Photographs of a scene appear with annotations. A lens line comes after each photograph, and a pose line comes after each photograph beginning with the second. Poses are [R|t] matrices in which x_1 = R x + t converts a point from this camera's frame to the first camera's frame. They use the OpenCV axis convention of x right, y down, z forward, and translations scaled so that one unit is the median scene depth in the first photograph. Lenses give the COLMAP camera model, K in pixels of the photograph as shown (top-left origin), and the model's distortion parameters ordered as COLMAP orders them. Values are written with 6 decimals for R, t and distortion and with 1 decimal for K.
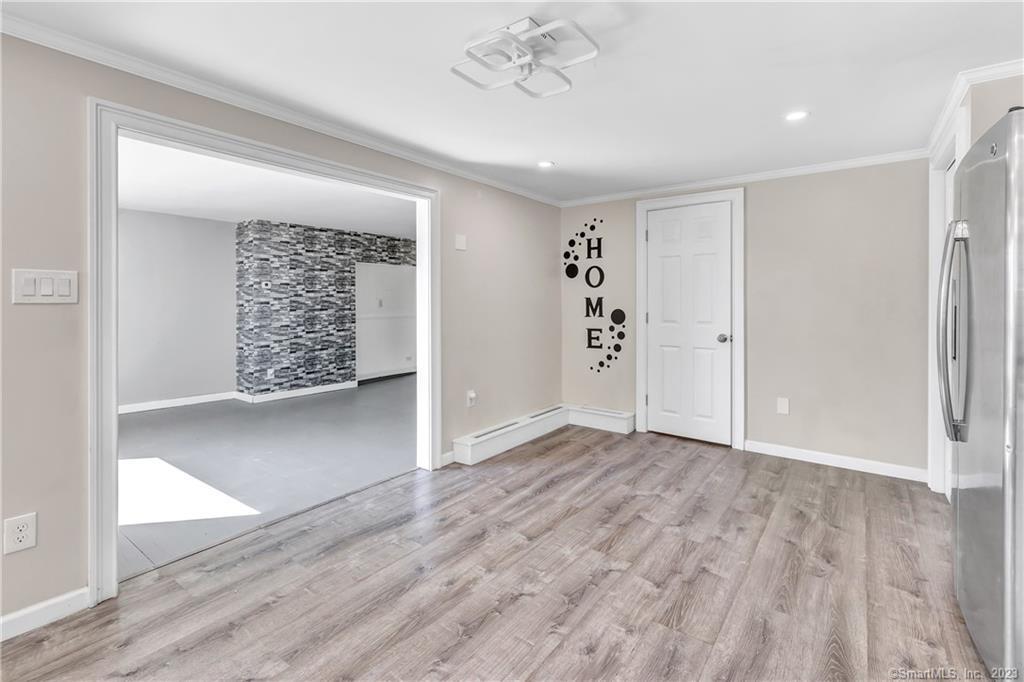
lens RADIAL K [[471.3, 0, 510.0], [0, 471.3, 303.6], [0, 0, 1]] dist [0.012726, -0.000003]
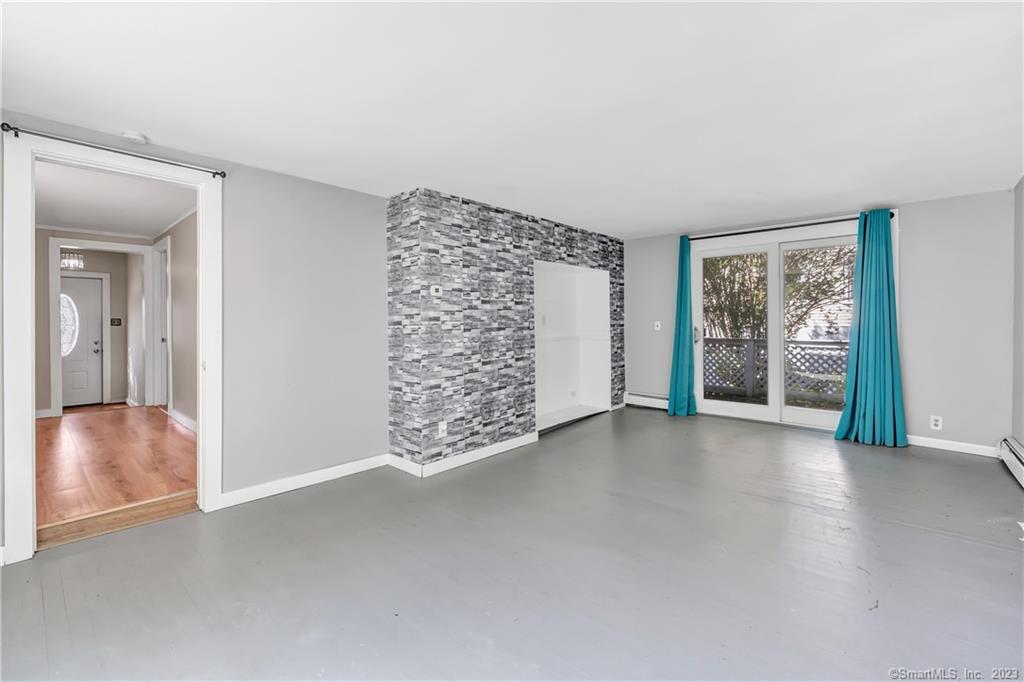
lens RADIAL K [[445.1, 0, 492.2], [0, 445.1, 322.7], [0, 0, 1]] dist [-0.001355, -0.000128]
pose [[0.993664, -0.005571, -0.112254, -0.344833], [0.005724, 0.999983, 0.001038, 0.003134], [0.112246, -0.001674, 0.993679, 0.379055]]
